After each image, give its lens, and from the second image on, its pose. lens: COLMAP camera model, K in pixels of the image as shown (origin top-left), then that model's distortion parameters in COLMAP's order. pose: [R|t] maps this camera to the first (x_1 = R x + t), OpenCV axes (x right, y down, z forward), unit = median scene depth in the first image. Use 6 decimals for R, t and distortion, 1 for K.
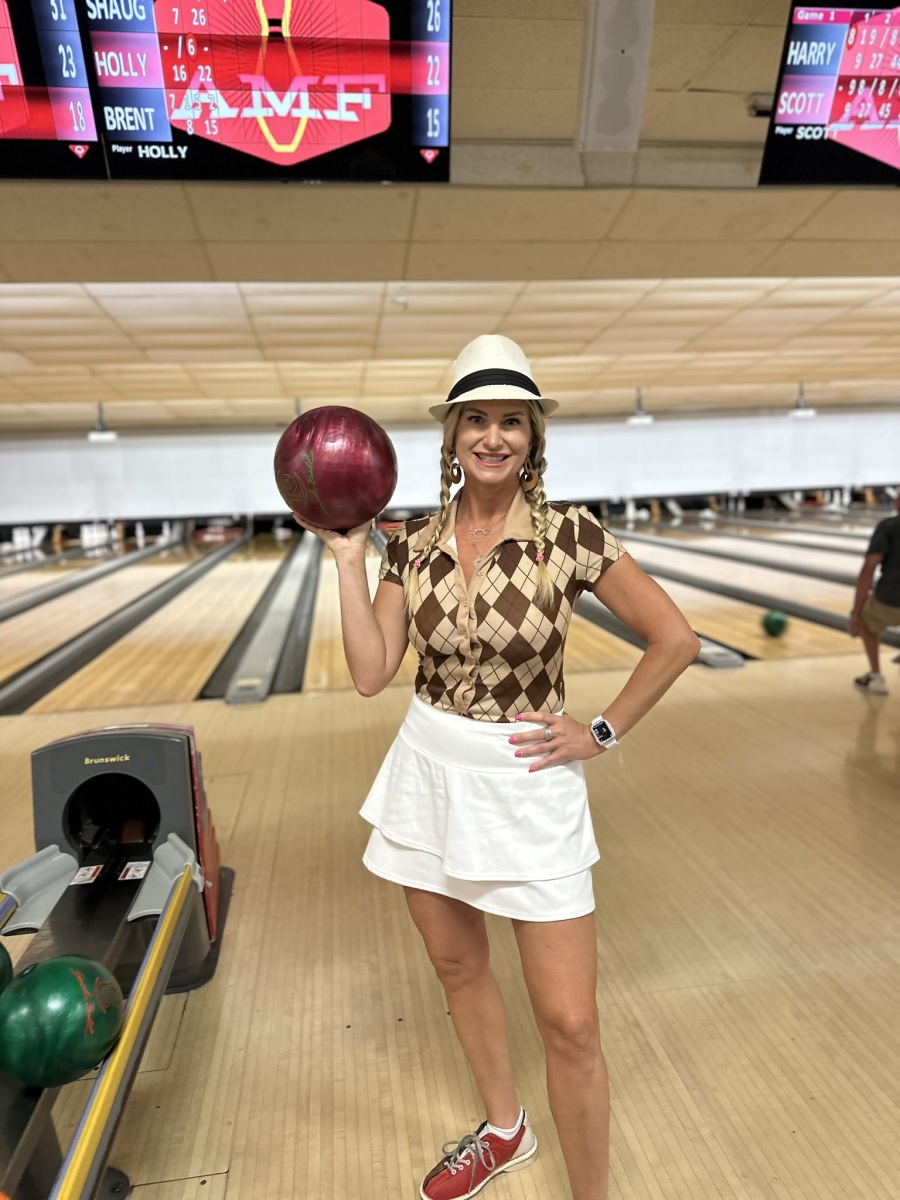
lens RADIAL K [[843.4, 0, 447.6], [0, 843.4, 583.1], [0, 0, 1]] dist [0.006888, -0.008065]
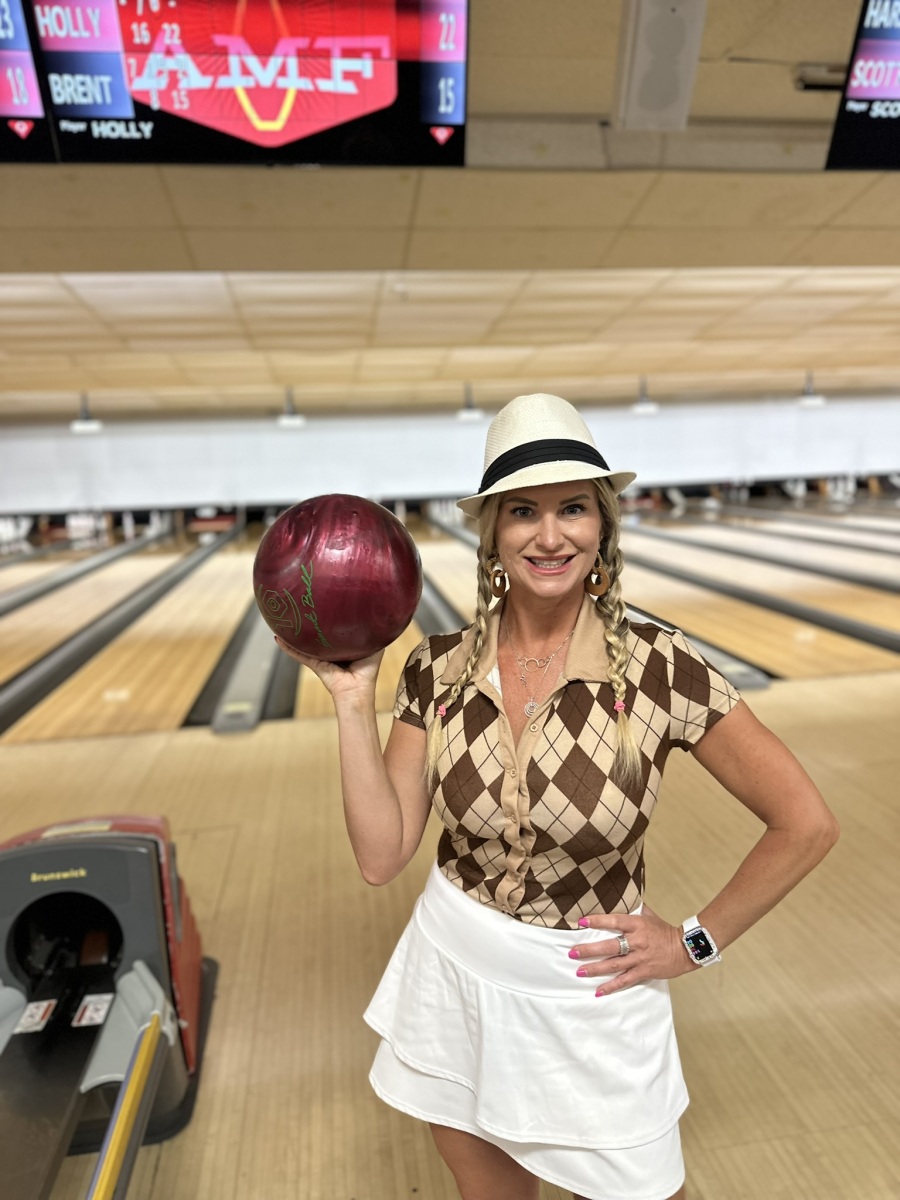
lens RADIAL K [[852.7, 0, 450.0], [0, 852.7, 600.0], [0, 0, 1]] dist [-0.006936, 0.003601]
pose [[0.999970, -0.000288, 0.007750, -0.020172], [0.000005, 0.999332, 0.036542, -0.076390], [-0.007756, -0.036540, 0.999302, 0.139411]]
